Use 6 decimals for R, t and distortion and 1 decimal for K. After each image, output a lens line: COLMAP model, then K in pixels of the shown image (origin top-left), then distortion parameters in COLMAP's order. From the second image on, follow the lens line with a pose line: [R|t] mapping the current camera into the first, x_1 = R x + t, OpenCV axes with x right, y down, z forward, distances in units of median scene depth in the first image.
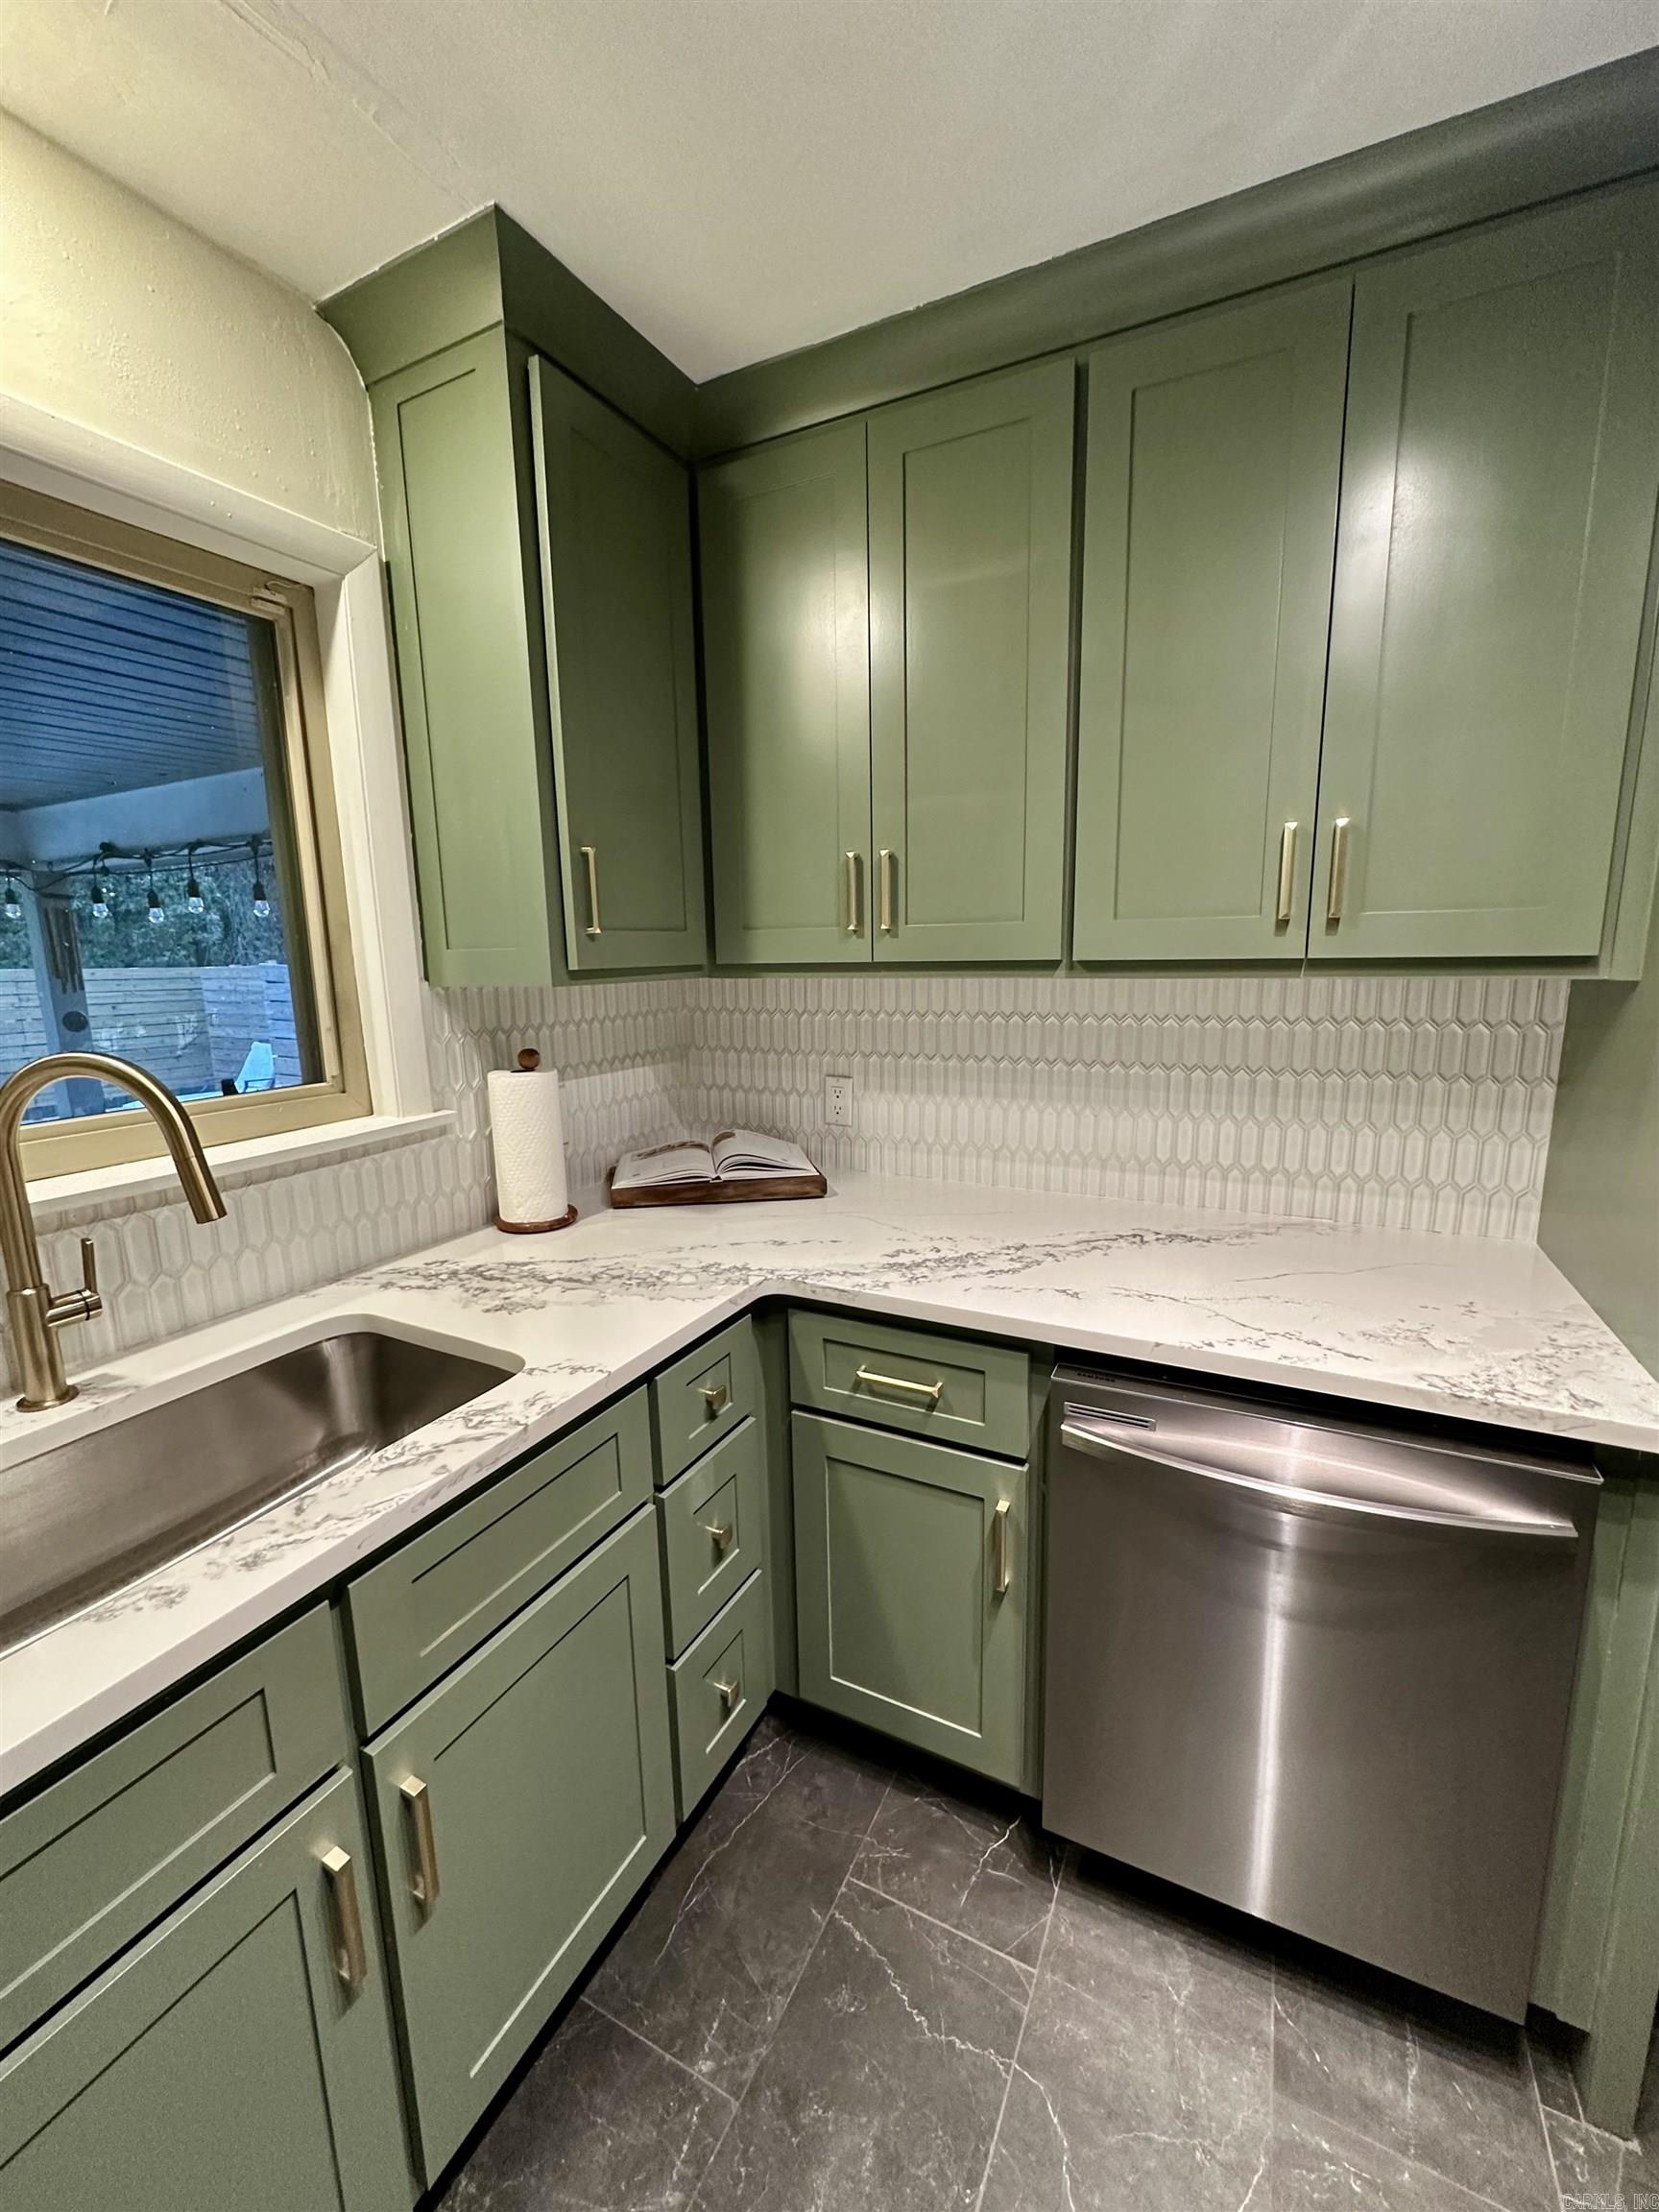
lens RADIAL K [[889.9, 0, 826.4], [0, 889.9, 1101.9], [0, 0, 1]] dist [-0.001079, 0.000449]
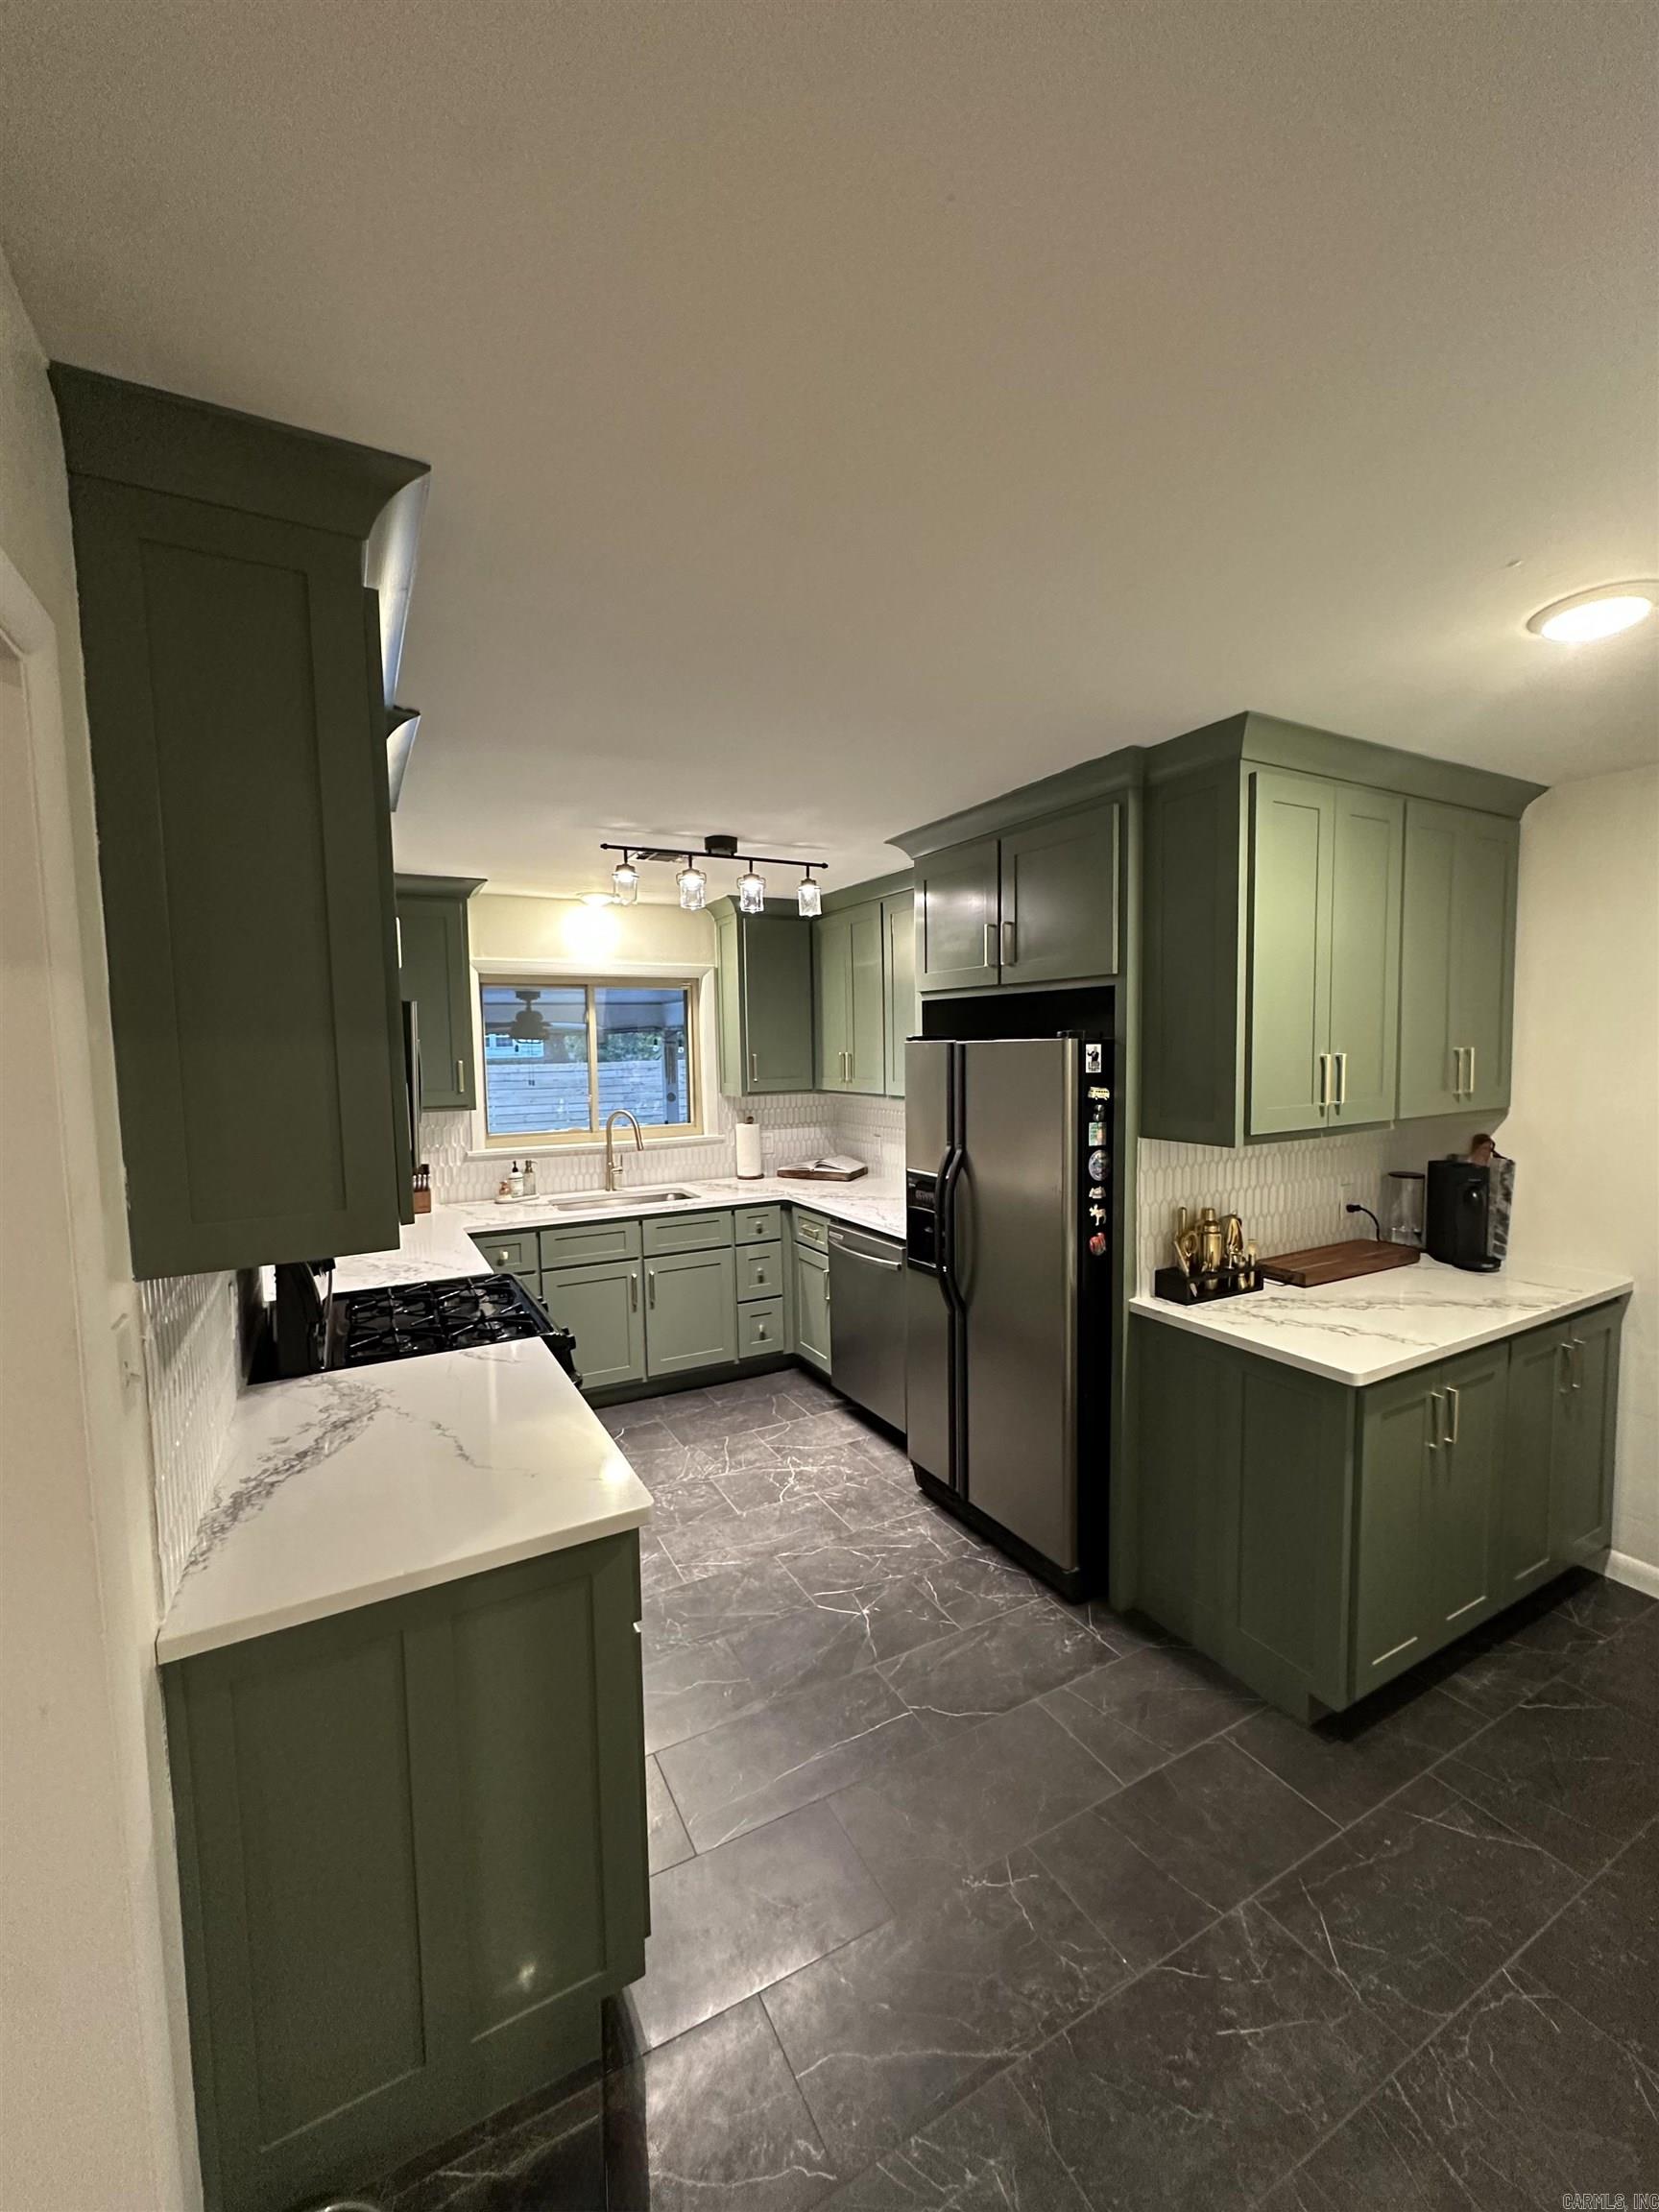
lens RADIAL K [[889.9, 0, 835.6], [0, 889.9, 1106.3], [0, 0, 1]] dist [-0.001079, 0.000449]
pose [[0.829948, 0.047479, -0.555816, 1.647396], [-0.097577, 0.993366, -0.060849, 0.063441], [0.549240, 0.104736, 0.829075, -1.378025]]
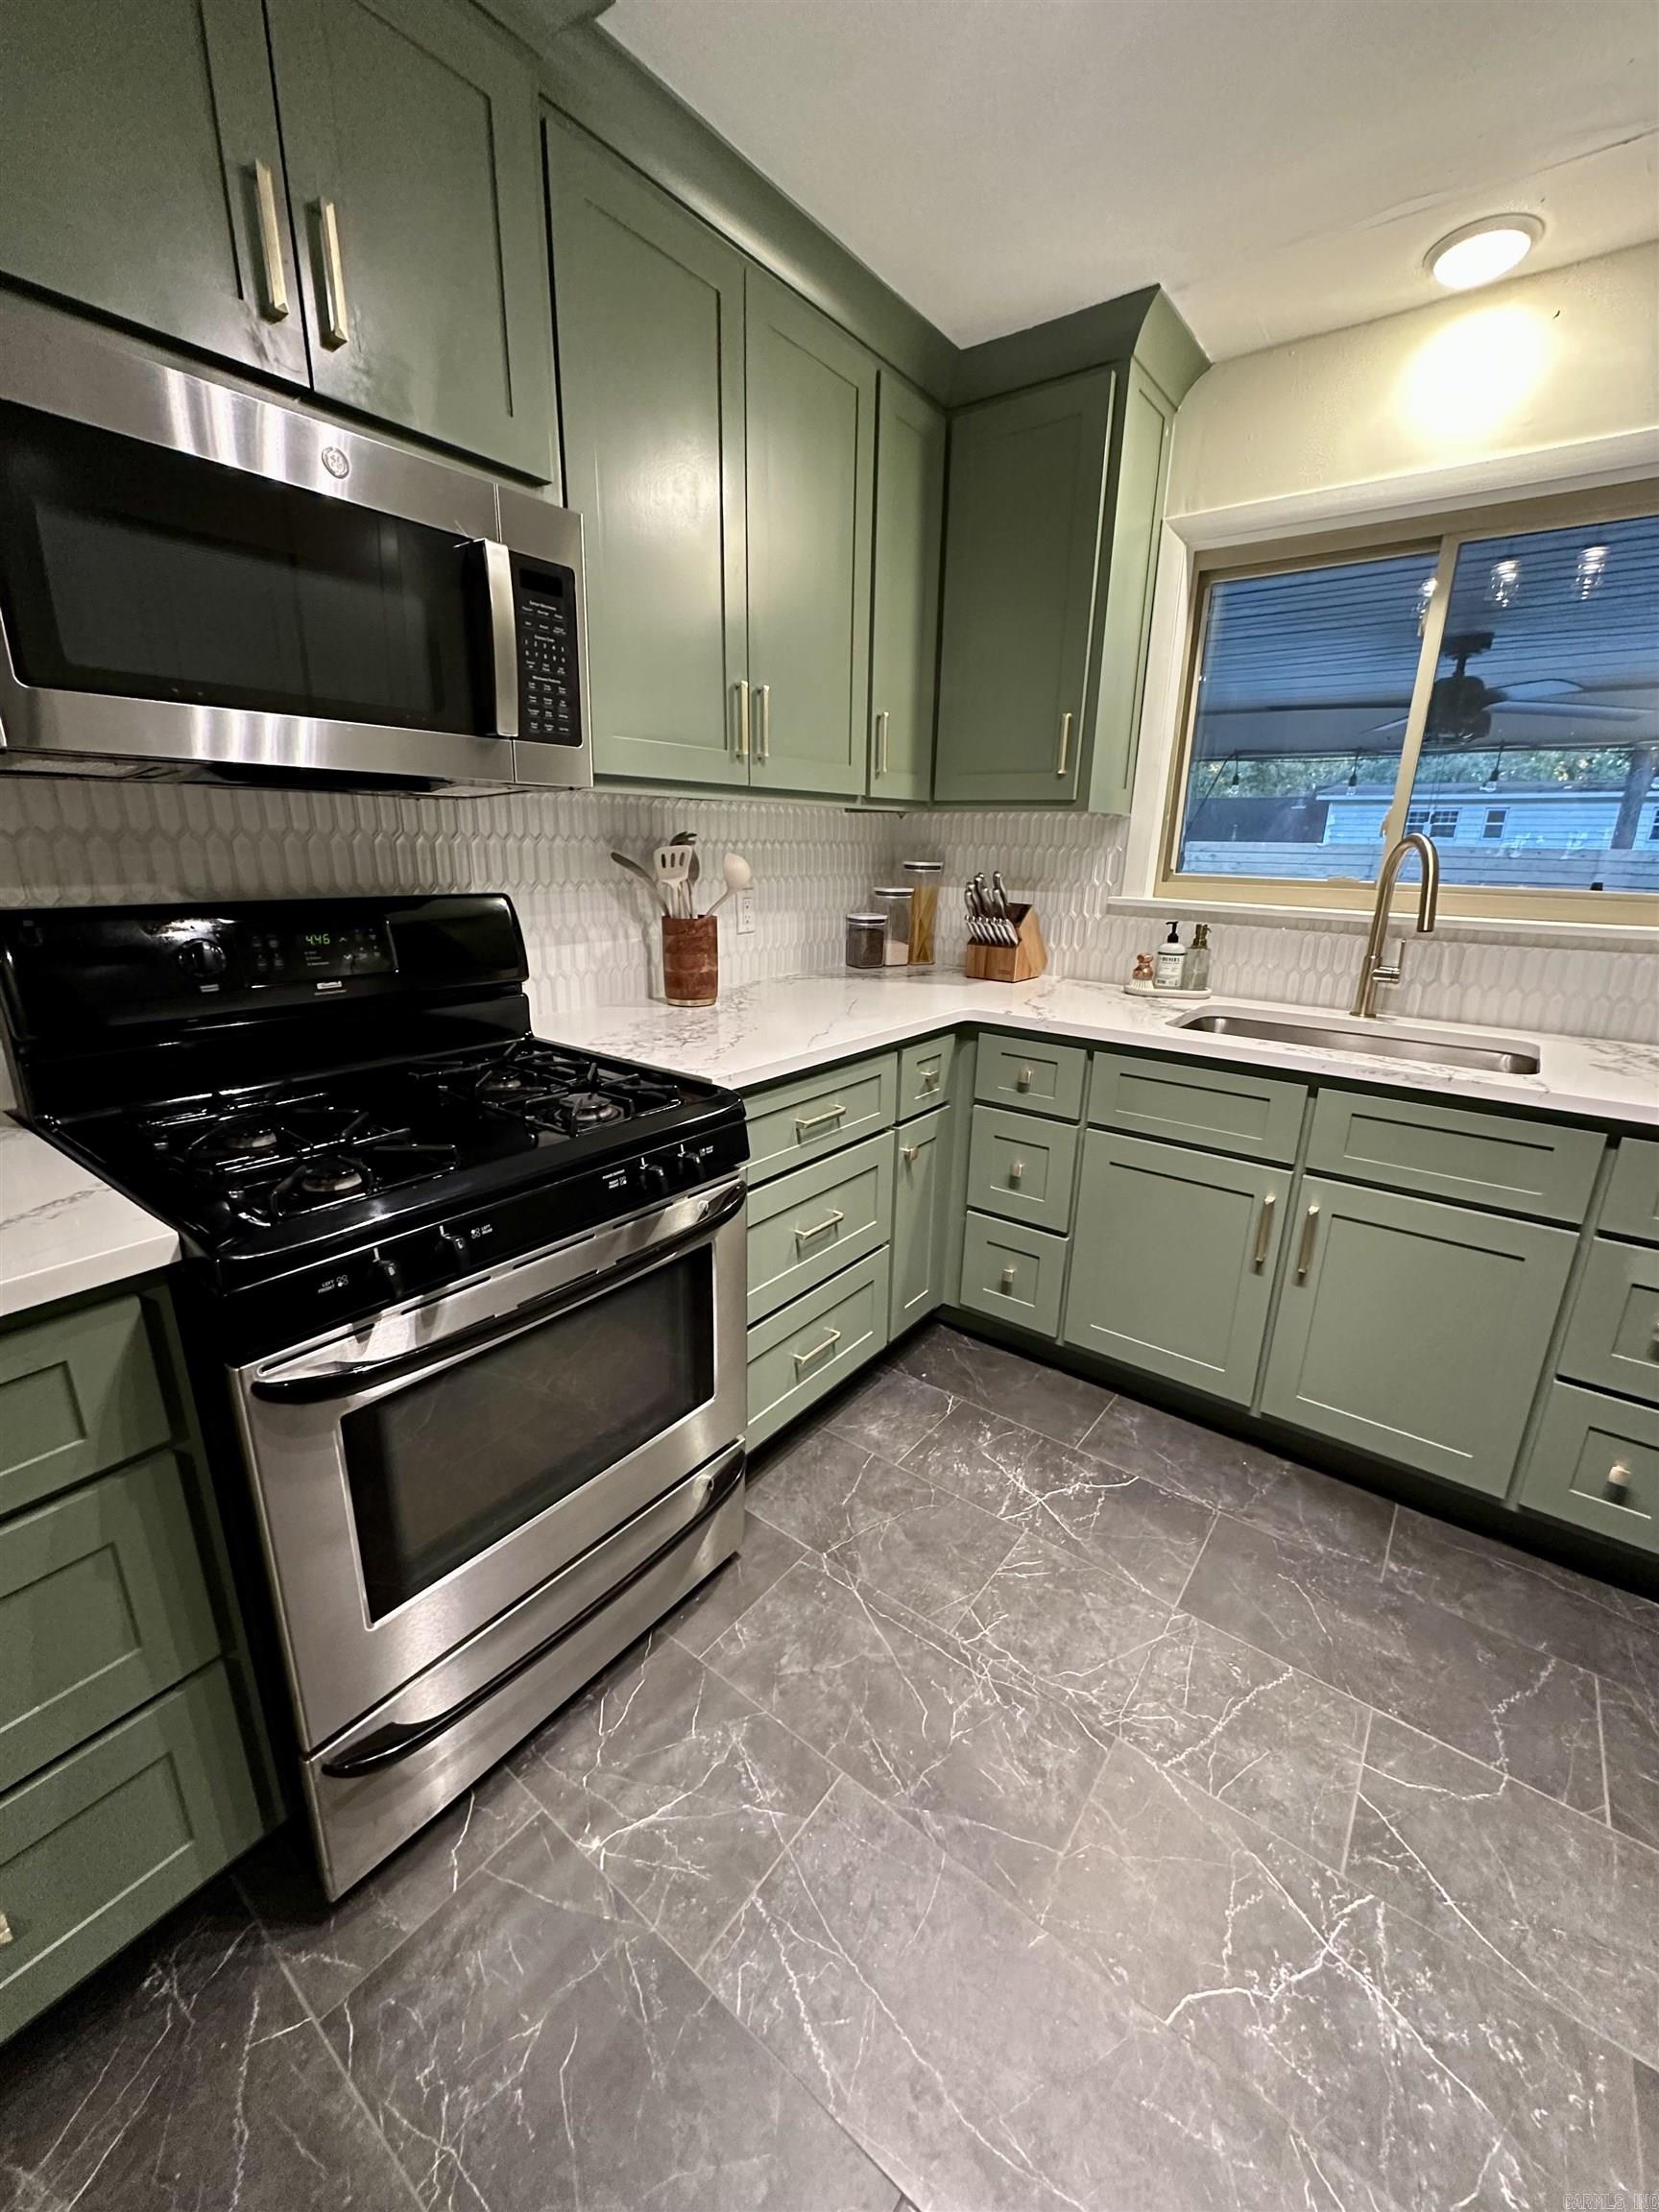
lens RADIAL K [[889.9, 0, 825.3], [0, 889.9, 1100.5], [0, 0, 1]] dist [-0.001079, 0.000449]
pose [[-0.169946, 0.299938, -0.938699, 0.878177], [-0.185489, 0.925793, 0.329396, 0.054332], [0.967839, 0.230098, -0.101699, 0.063104]]
